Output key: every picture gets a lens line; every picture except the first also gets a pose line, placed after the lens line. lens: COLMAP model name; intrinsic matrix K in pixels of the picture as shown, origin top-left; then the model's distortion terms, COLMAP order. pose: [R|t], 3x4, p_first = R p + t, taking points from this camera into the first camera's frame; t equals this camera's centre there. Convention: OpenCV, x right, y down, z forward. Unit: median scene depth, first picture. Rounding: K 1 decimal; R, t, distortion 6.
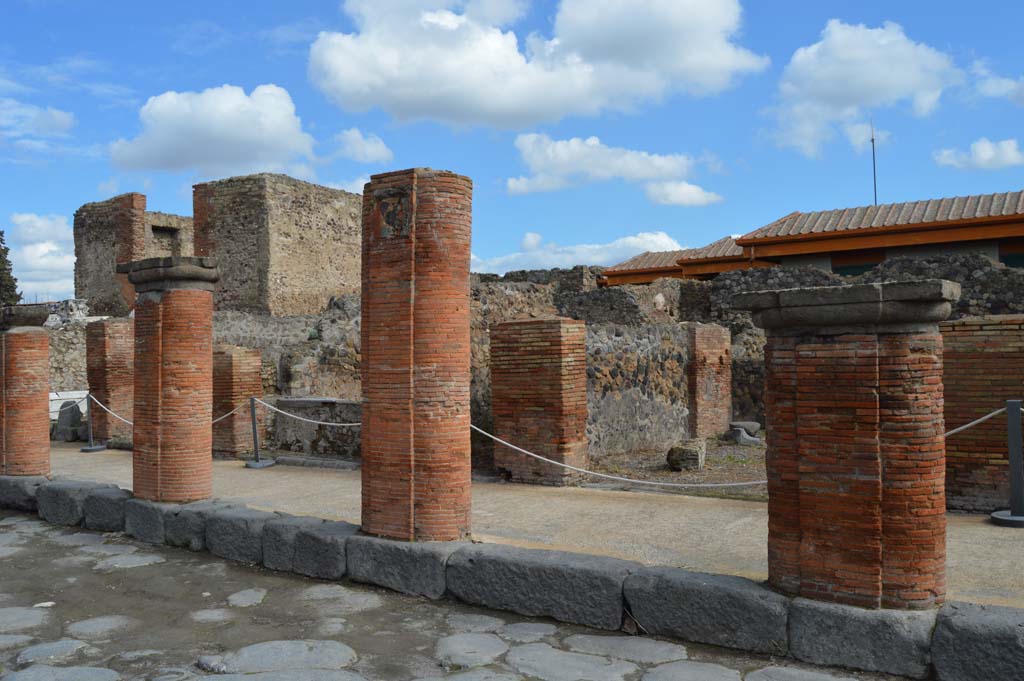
lens RADIAL K [[903.8, 0, 516.1], [0, 903.8, 338.0], [0, 0, 1]] dist [-0.085912, 0.024516]
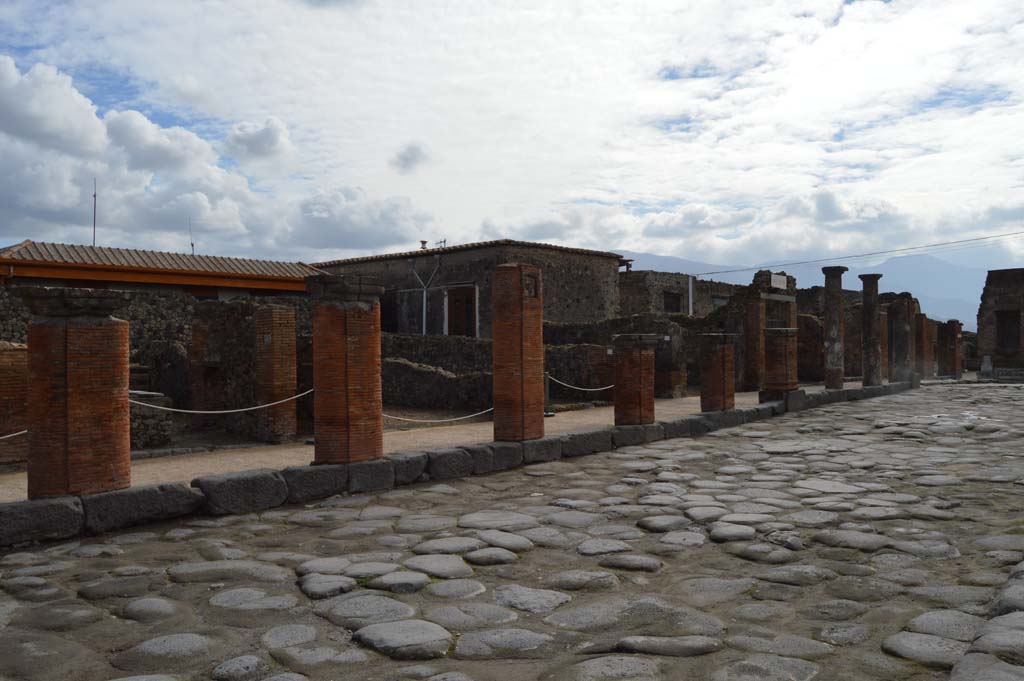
lens RADIAL K [[814.3, 0, 518.9], [0, 814.3, 337.5], [0, 0, 1]] dist [-0.098442, 0.037118]
pose [[0.087399, 0.036072, 0.995520, -1.911223], [-0.009875, 0.999326, -0.035343, 0.048891], [-0.996124, -0.006742, 0.087696, 0.809346]]
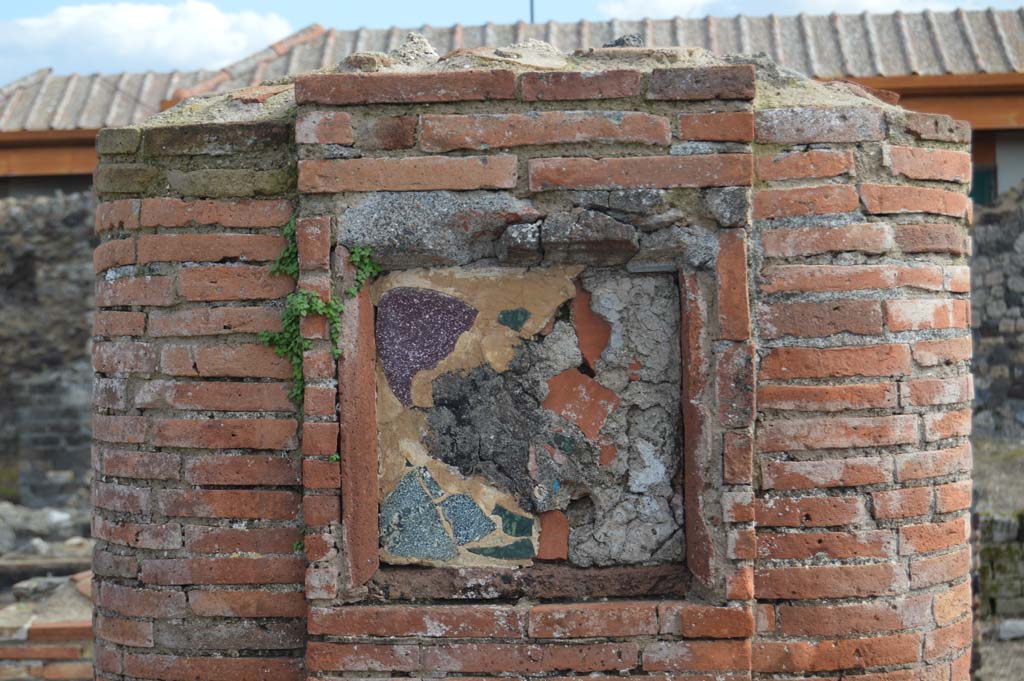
lens RADIAL K [[2171.2, 0, 507.8], [0, 2171.2, 349.1], [0, 0, 1]] dist [-0.017521, 0.000000]
pose [[0.834898, -0.023705, 0.549894, -0.293300], [-0.000764, 0.999021, 0.044226, -0.149502], [-0.550404, -0.037344, 0.834063, 0.698161]]
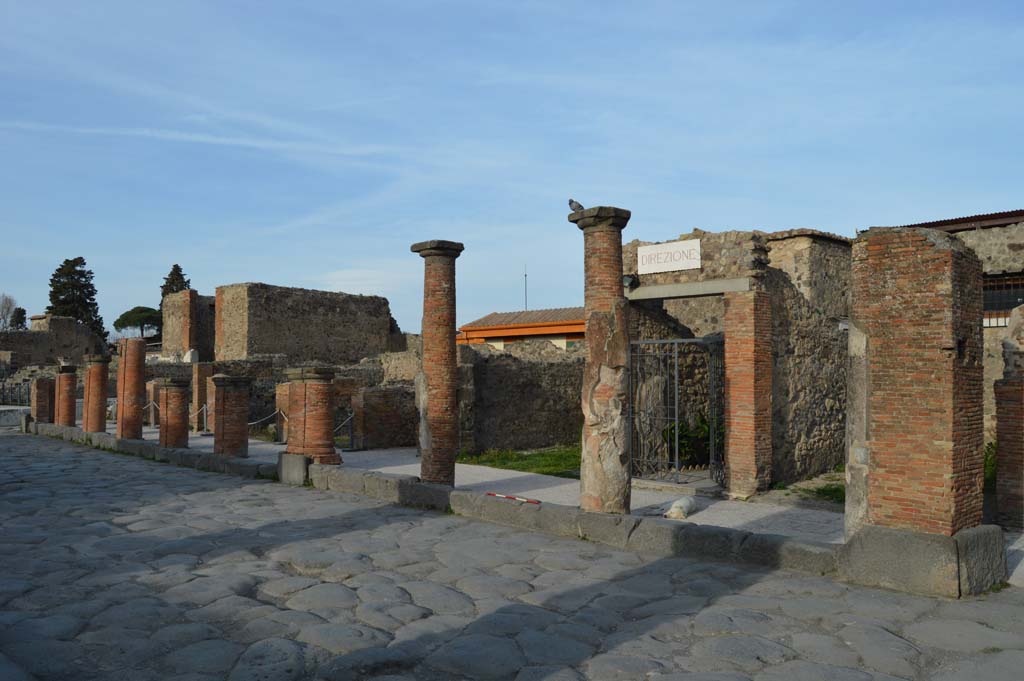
lens RADIAL K [[814.3, 0, 504.6], [0, 814.3, 347.5], [0, 0, 1]] dist [-0.098442, 0.037118]
pose [[0.983031, 0.021132, -0.182221, 1.878365], [-0.024875, 0.999523, -0.018280, -0.119986], [0.181748, 0.022503, 0.983088, -1.819074]]
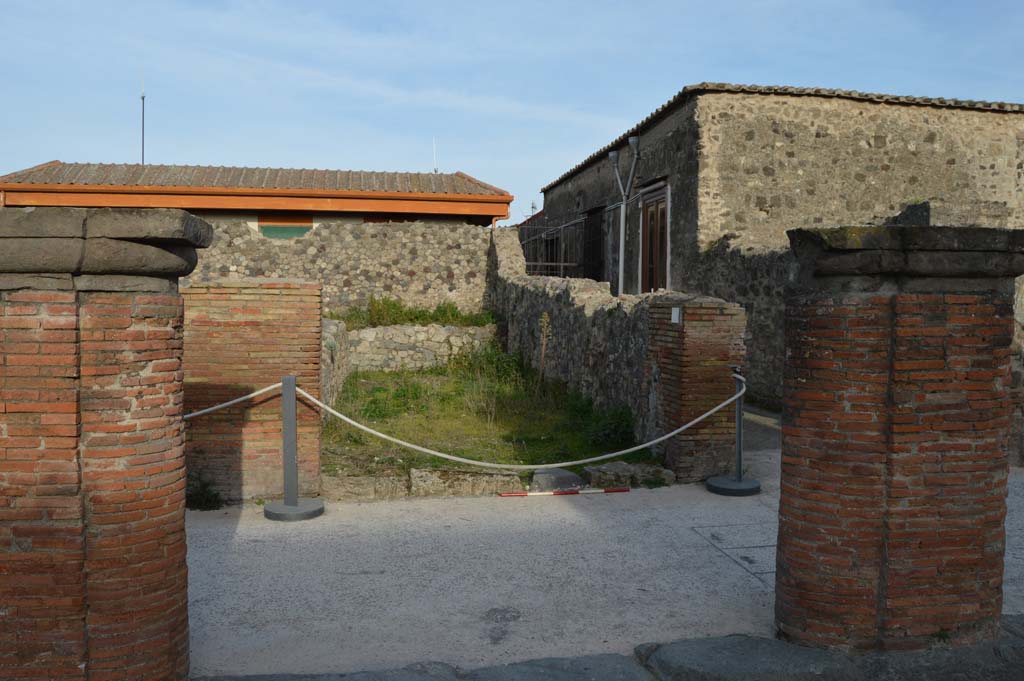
lens RADIAL K [[814.3, 0, 511.8], [0, 814.3, 344.4], [0, 0, 1]] dist [-0.098442, 0.037118]
pose [[0.688944, -0.003012, 0.724808, 0.136144], [-0.036916, 0.998548, 0.039239, -0.000279], [-0.723874, -0.053791, 0.687832, 0.257140]]
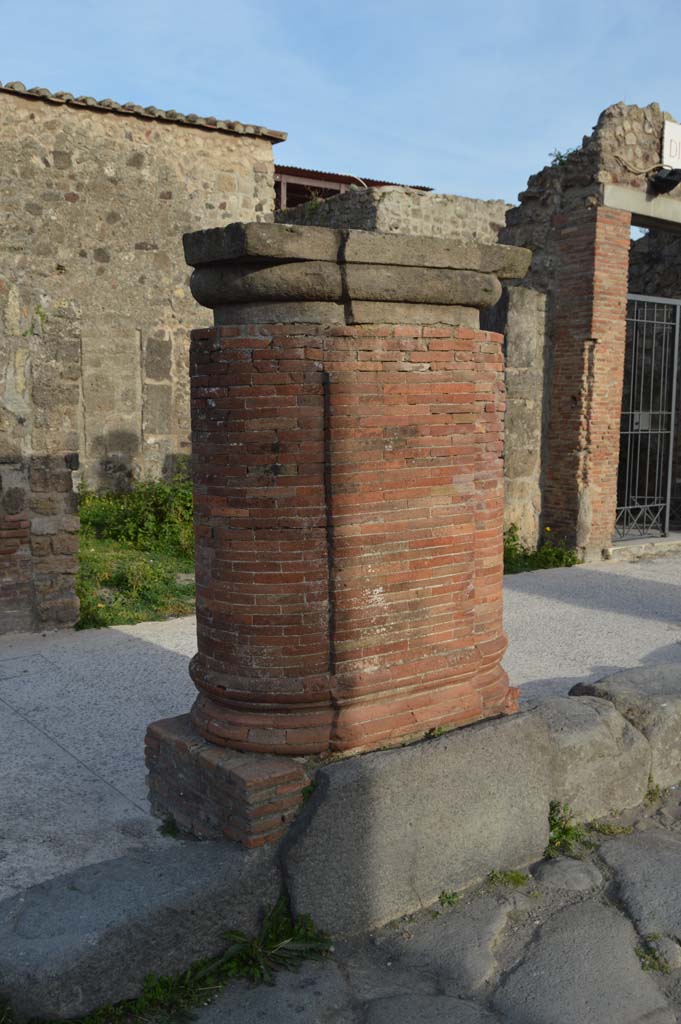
lens RADIAL K [[987.6, 0, 345.6], [0, 987.6, 524.5], [0, 0, 1]] dist [-0.067689, 0.000000]
pose [[0.274553, -0.096642, 0.956703, 0.573495], [-0.028287, 0.993694, 0.108496, -0.015143], [-0.961156, -0.056850, 0.270088, 0.013813]]
